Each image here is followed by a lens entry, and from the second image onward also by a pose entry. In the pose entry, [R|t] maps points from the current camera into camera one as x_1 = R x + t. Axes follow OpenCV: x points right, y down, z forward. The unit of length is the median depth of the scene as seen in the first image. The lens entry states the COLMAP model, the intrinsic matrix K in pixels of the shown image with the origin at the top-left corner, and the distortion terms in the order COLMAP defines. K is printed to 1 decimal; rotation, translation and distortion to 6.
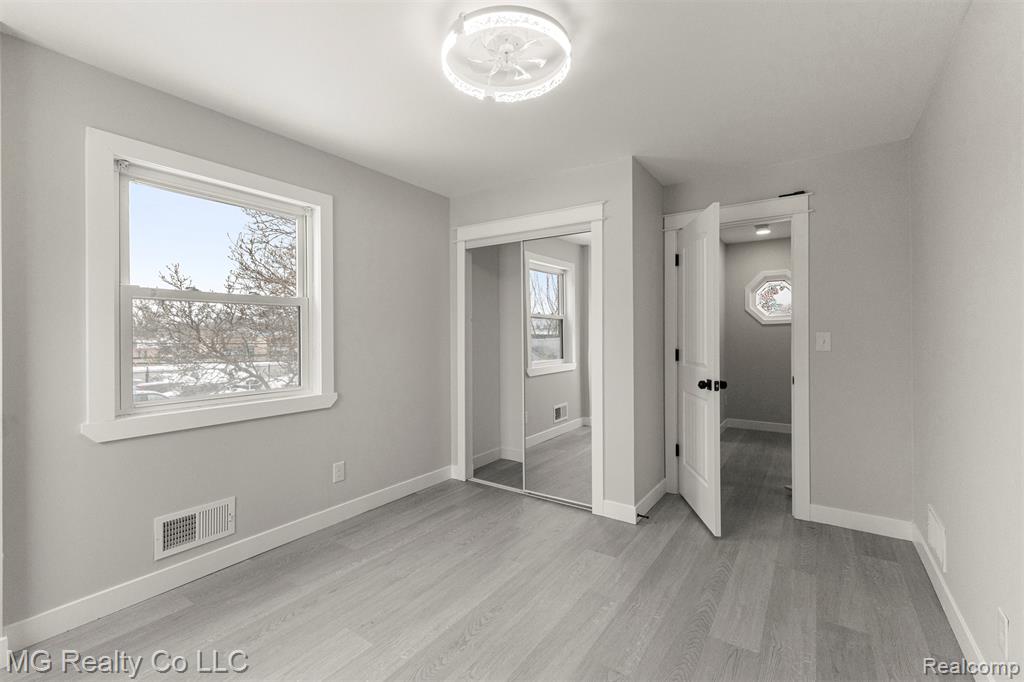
lens RADIAL K [[444.1, 0, 507.4], [0, 444.1, 338.4], [0, 0, 1]] dist [0.008705, -0.000295]
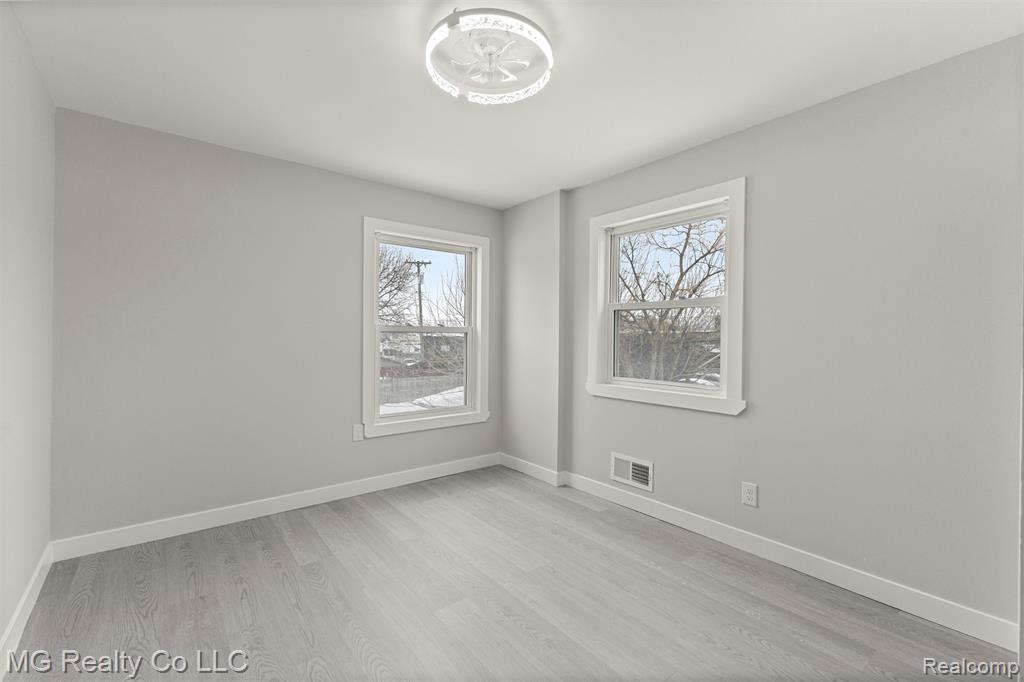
lens RADIAL K [[444.1, 0, 507.5], [0, 444.1, 337.2], [0, 0, 1]] dist [0.008705, -0.000295]
pose [[-0.296315, 0.007852, -0.955058, 0.641134], [-0.006598, 0.999926, 0.010268, -0.008996], [0.955068, 0.009344, -0.296241, 0.892683]]
